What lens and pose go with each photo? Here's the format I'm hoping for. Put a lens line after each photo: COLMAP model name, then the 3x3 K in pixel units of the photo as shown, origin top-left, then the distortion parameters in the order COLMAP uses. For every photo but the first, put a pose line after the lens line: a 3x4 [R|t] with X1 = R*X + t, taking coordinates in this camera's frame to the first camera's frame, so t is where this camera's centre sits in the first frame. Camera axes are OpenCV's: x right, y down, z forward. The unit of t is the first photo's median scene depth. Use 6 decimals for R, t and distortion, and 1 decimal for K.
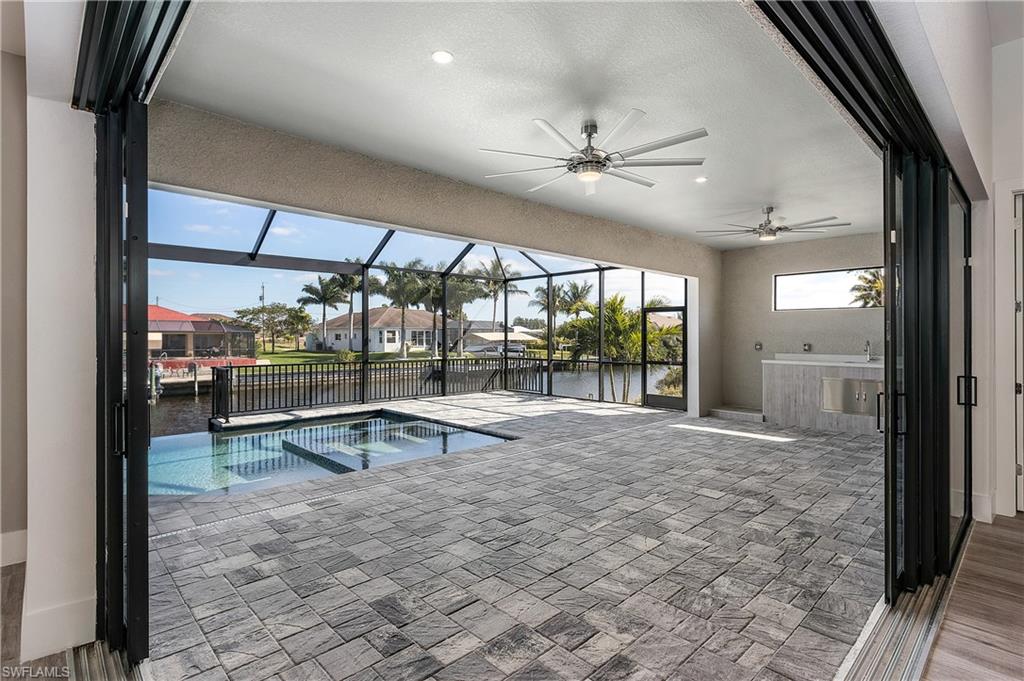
lens RADIAL K [[494.9, 0, 515.1], [0, 494.9, 332.5], [0, 0, 1]] dist [-0.003027, -0.000201]
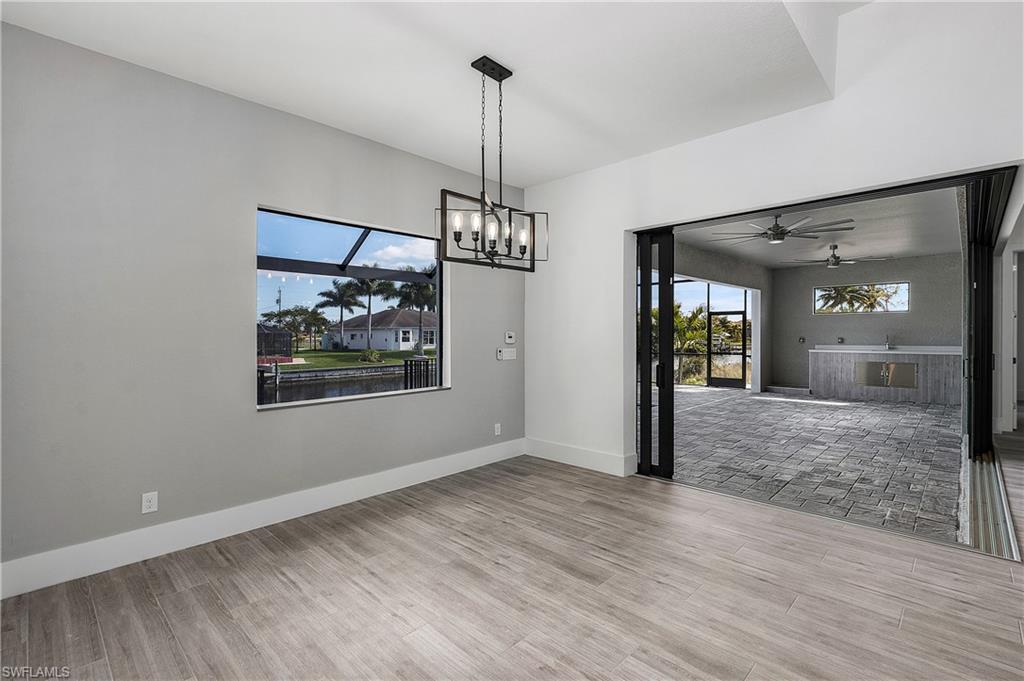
lens RADIAL K [[471.8, 0, 510.7], [0, 471.8, 345.0], [0, 0, 1]] dist [0.001383, 0.000788]
pose [[0.998893, -0.010114, 0.045936, -0.325334], [0.008781, 0.999537, 0.029140, -0.003180], [-0.046210, -0.028705, 0.998519, -0.230426]]
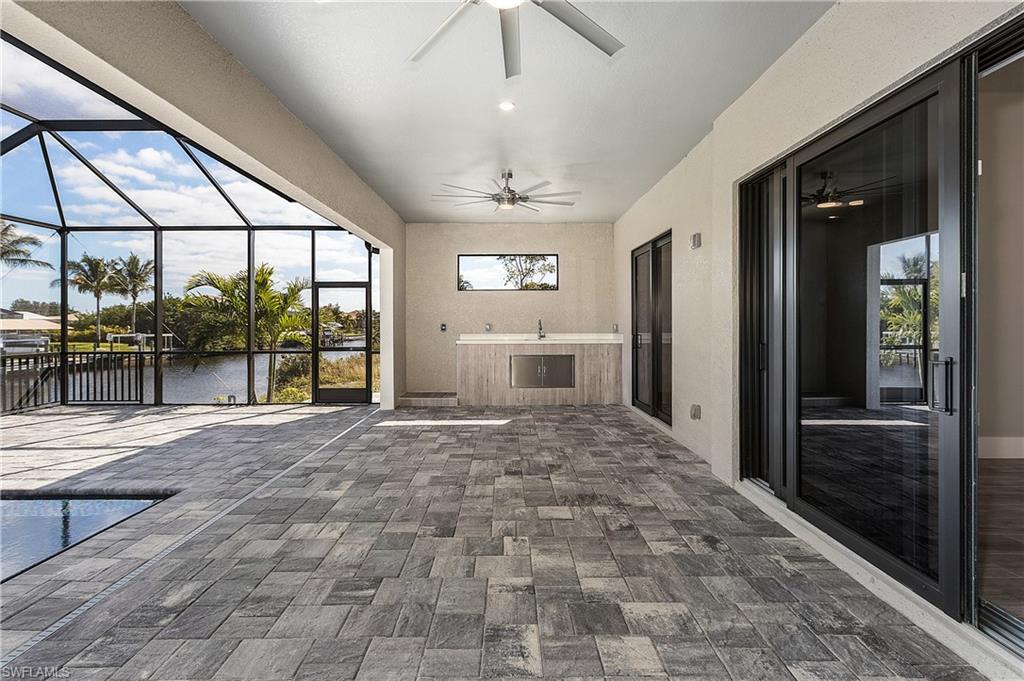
lens RADIAL K [[471.8, 0, 496.6], [0, 471.8, 324.8], [0, 0, 1]] dist [0.001383, 0.000788]
pose [[0.698011, -0.007830, 0.716044, -0.083133], [0.001415, 0.999953, 0.009555, 0.013072], [-0.716086, -0.005656, 0.697989, 0.251778]]
